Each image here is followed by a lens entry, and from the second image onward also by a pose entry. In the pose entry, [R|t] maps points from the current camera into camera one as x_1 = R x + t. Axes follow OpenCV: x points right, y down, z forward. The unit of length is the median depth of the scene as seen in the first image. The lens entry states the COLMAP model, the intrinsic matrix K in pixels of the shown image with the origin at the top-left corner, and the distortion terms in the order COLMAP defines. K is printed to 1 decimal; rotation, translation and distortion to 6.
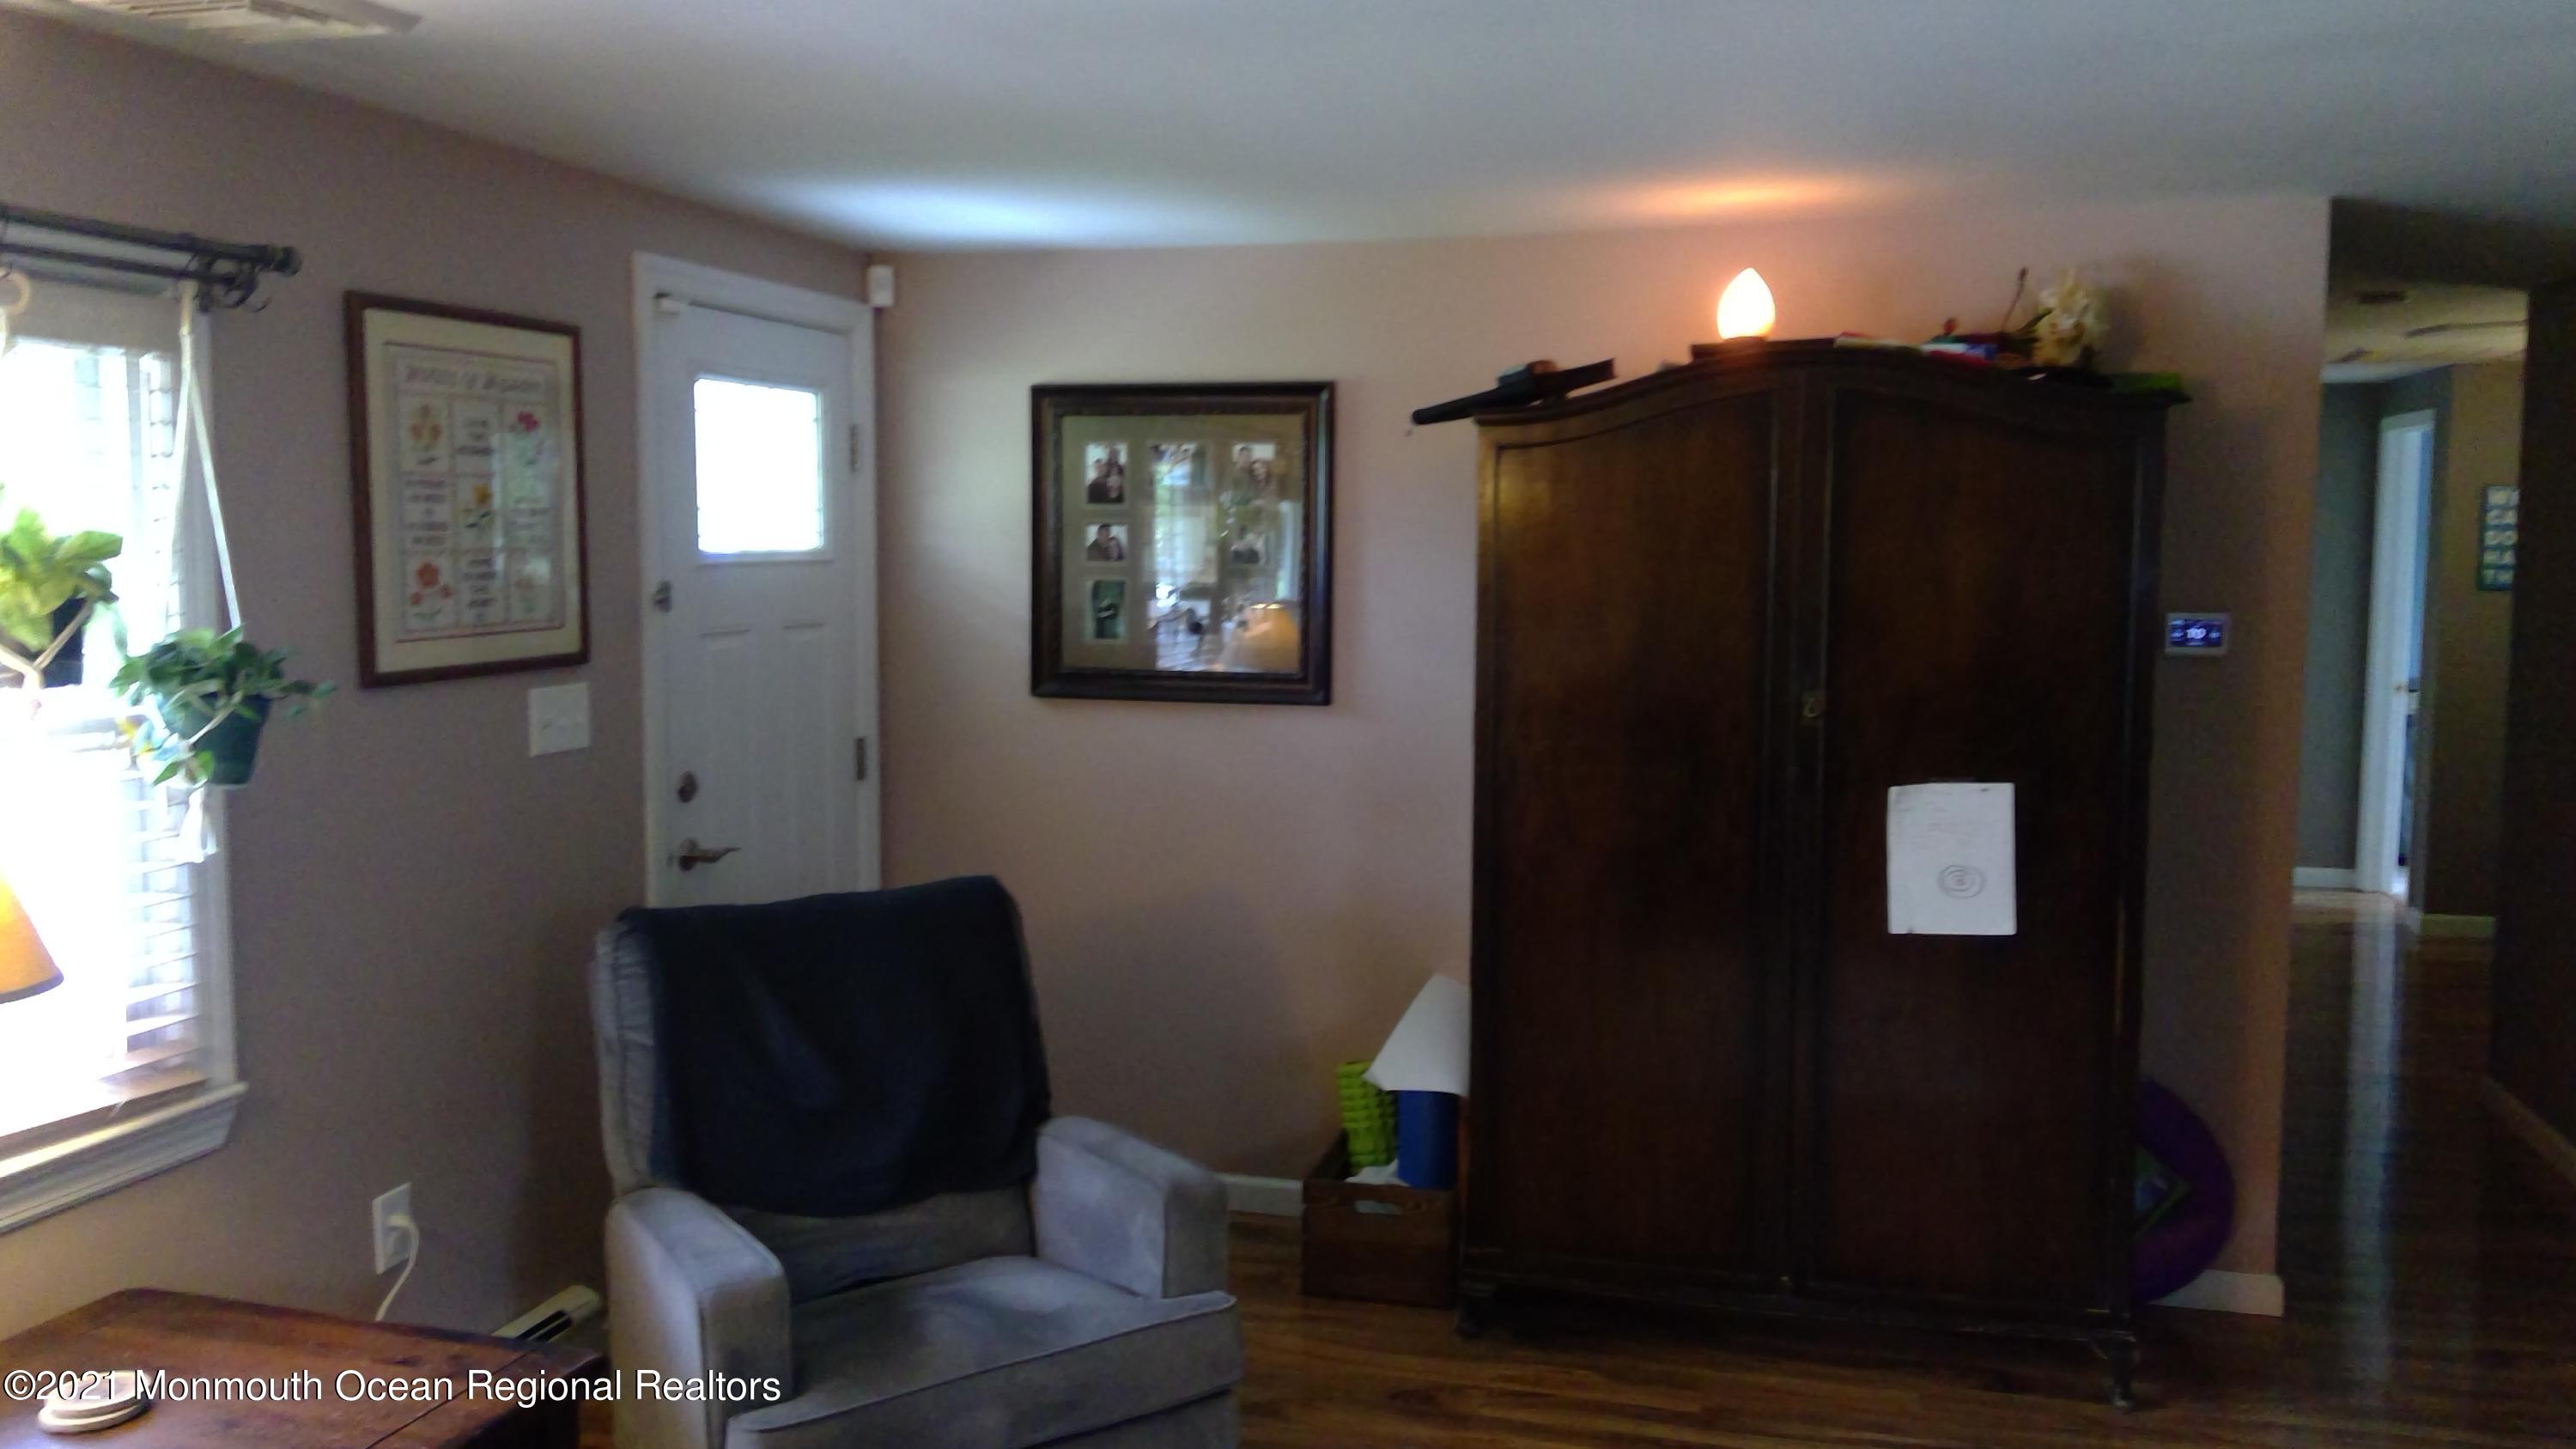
lens RADIAL K [[1981.7, 0, 1277.4], [0, 1981.7, 712.2], [0, 0, 1]] dist [0.102795, -0.144769]
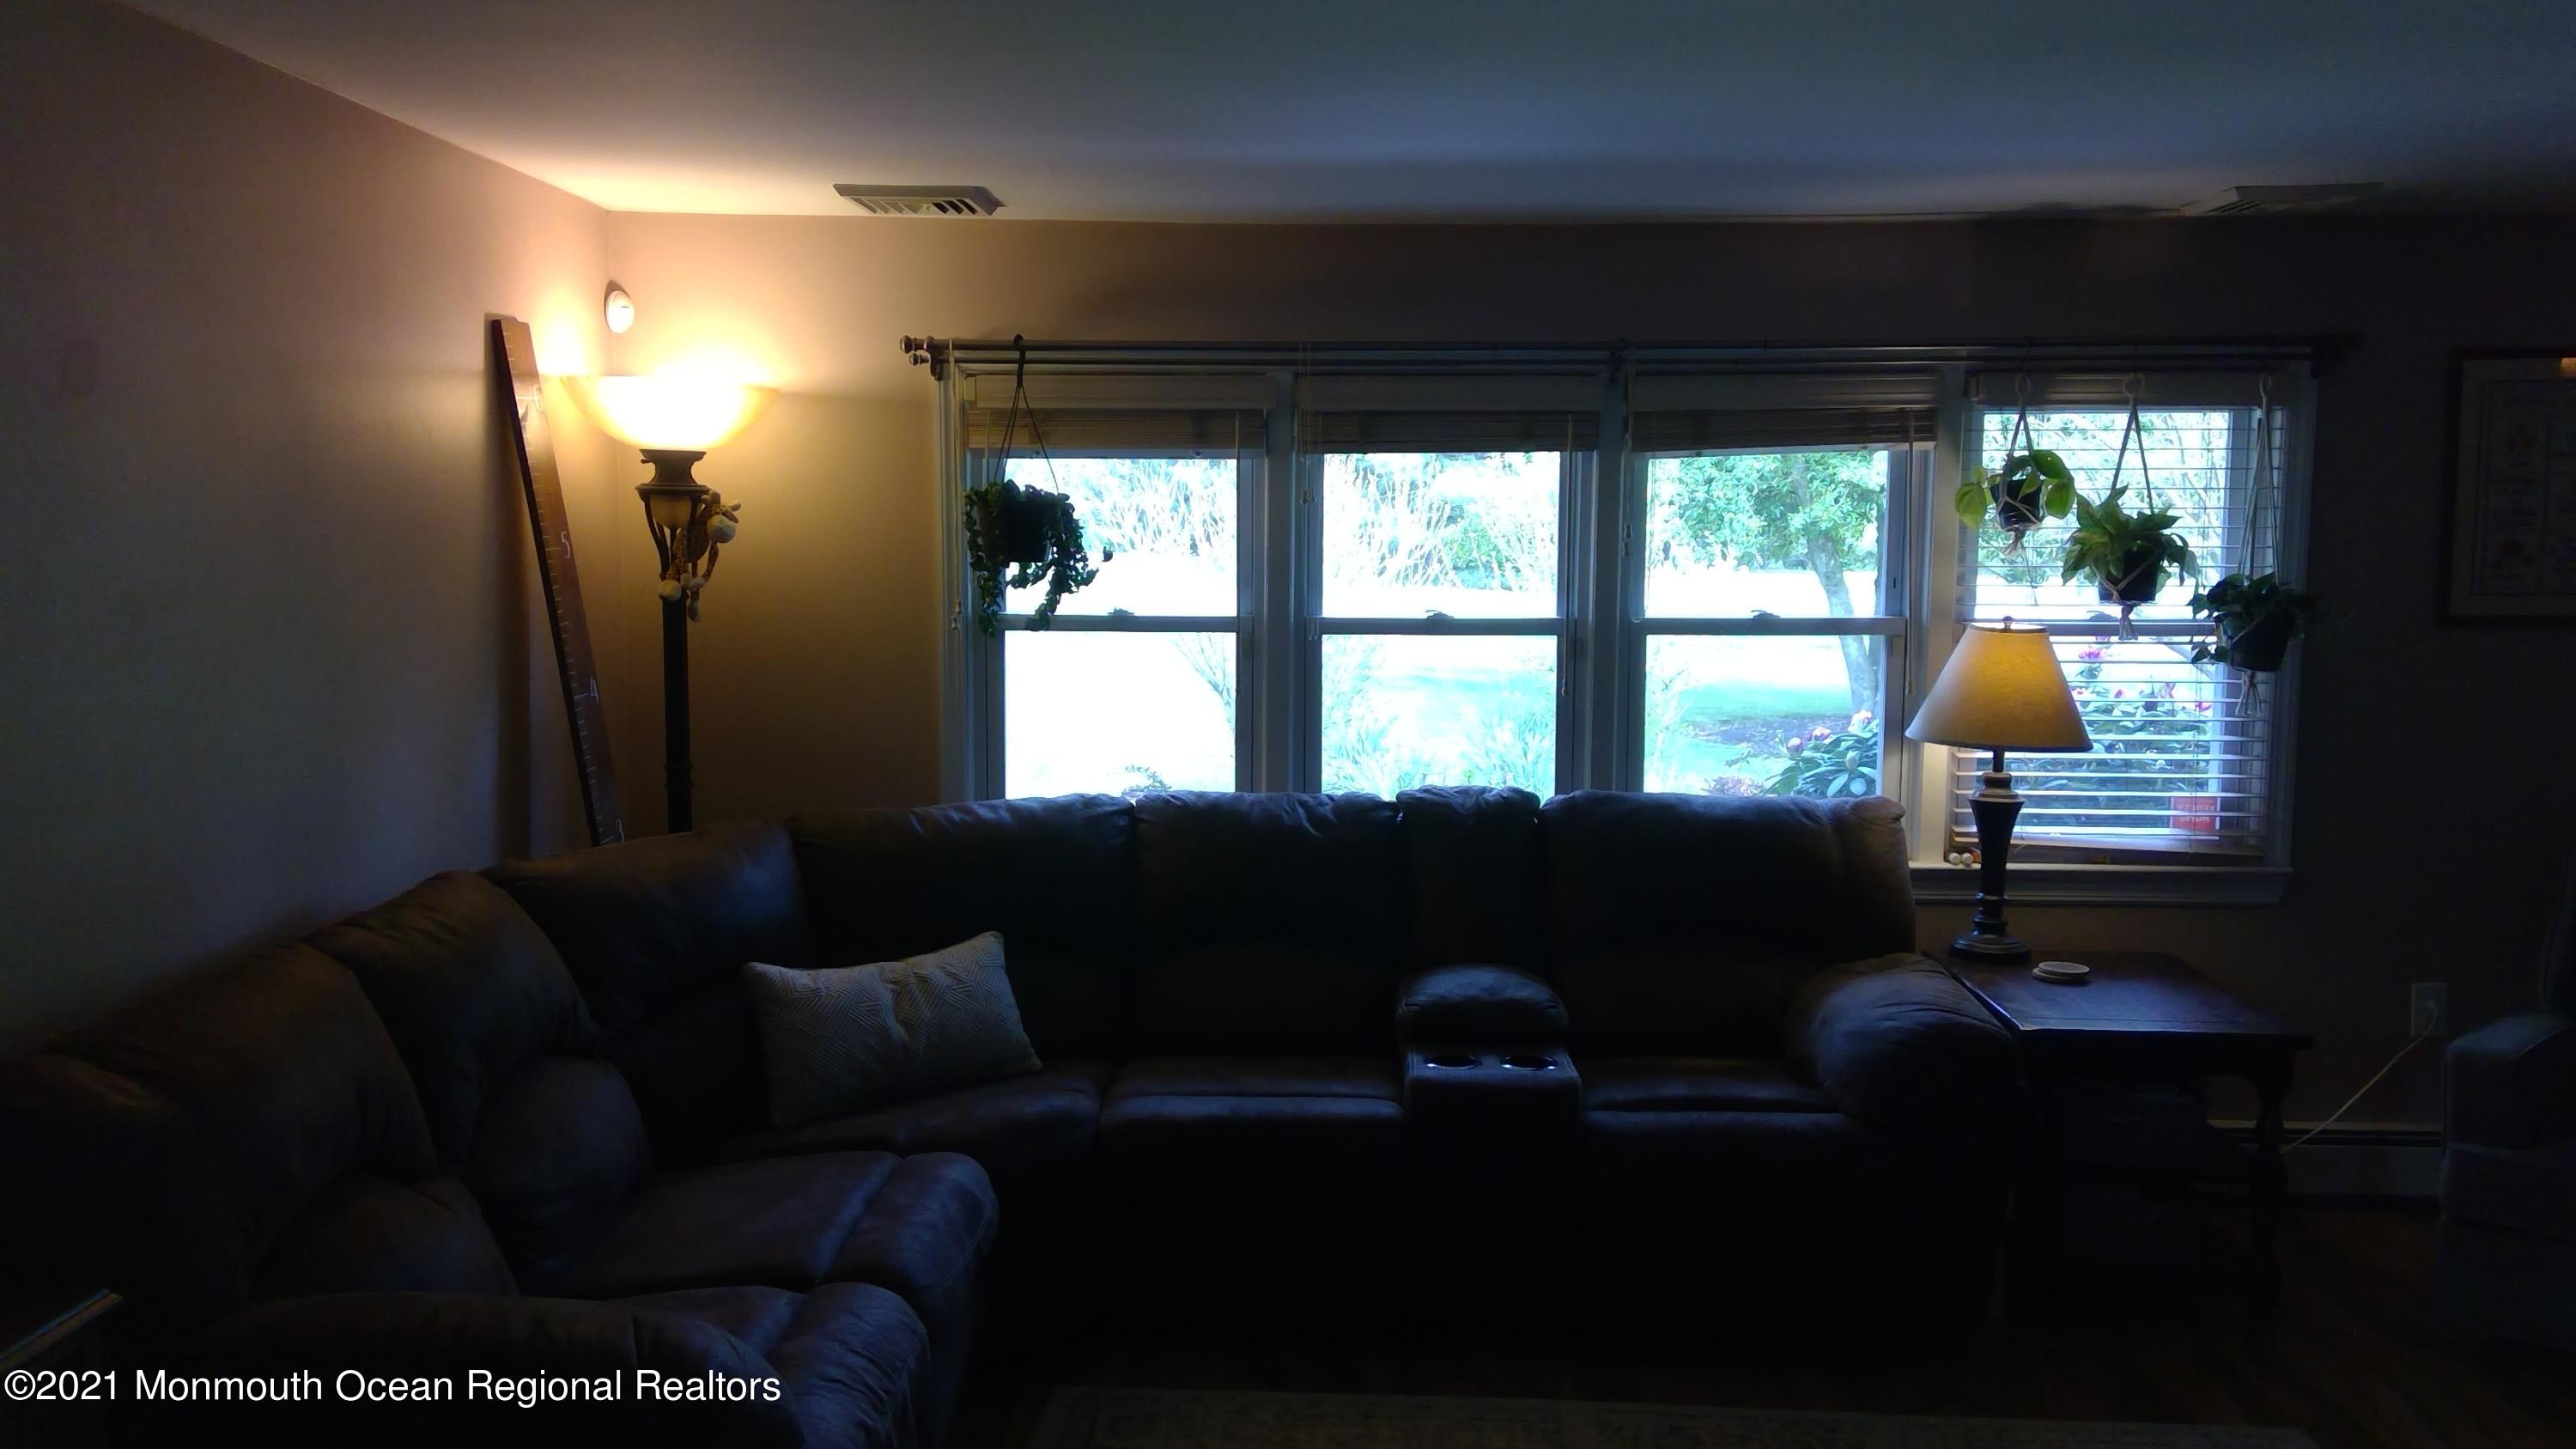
lens RADIAL K [[1981.7, 0, 1278.9], [0, 1981.7, 704.7], [0, 0, 1]] dist [0.102795, -0.144769]
pose [[0.235287, 0.091210, -0.967637, 0.612735], [-0.089109, 0.993418, 0.071972, 0.011772], [0.967833, 0.069291, 0.241866, -0.116318]]
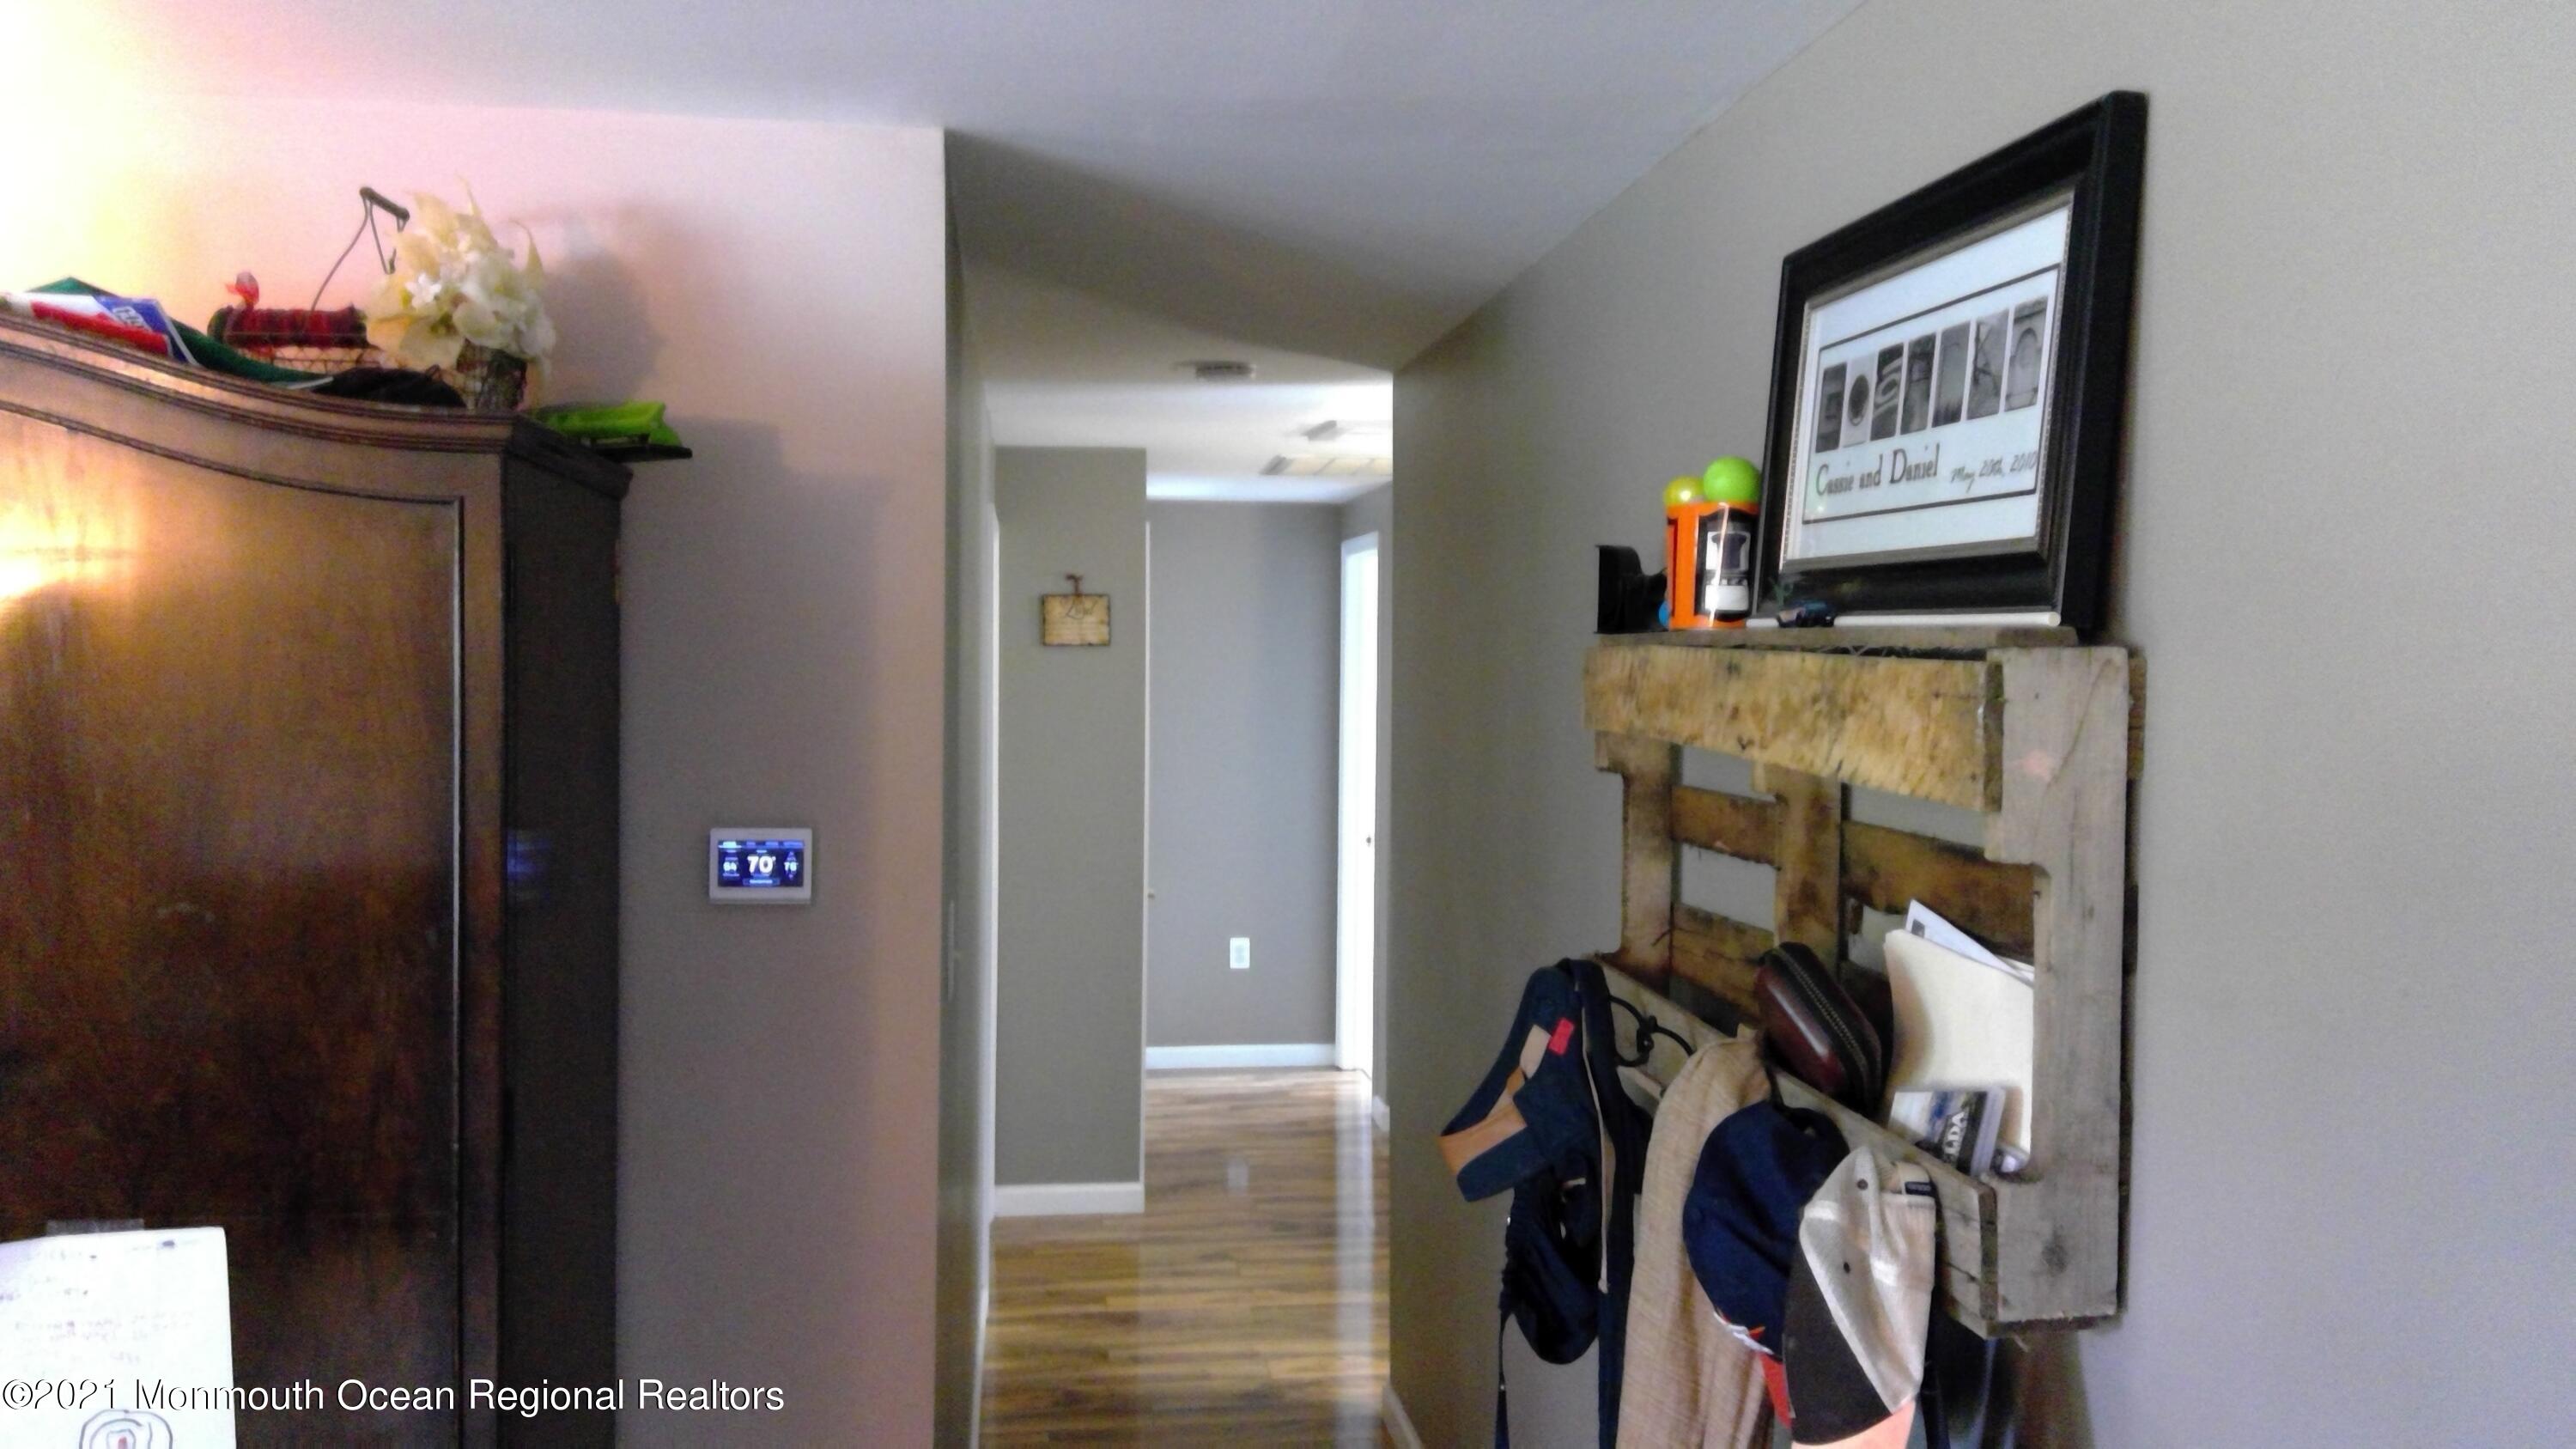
lens RADIAL K [[1981.7, 0, 1288.4], [0, 1981.7, 723.5], [0, 0, 1]] dist [0.102795, -0.144769]
pose [[0.920067, -0.004772, 0.391733, 0.388842], [0.025740, 0.998502, -0.048292, -0.049906], [-0.390916, 0.054515, 0.918811, 0.433404]]
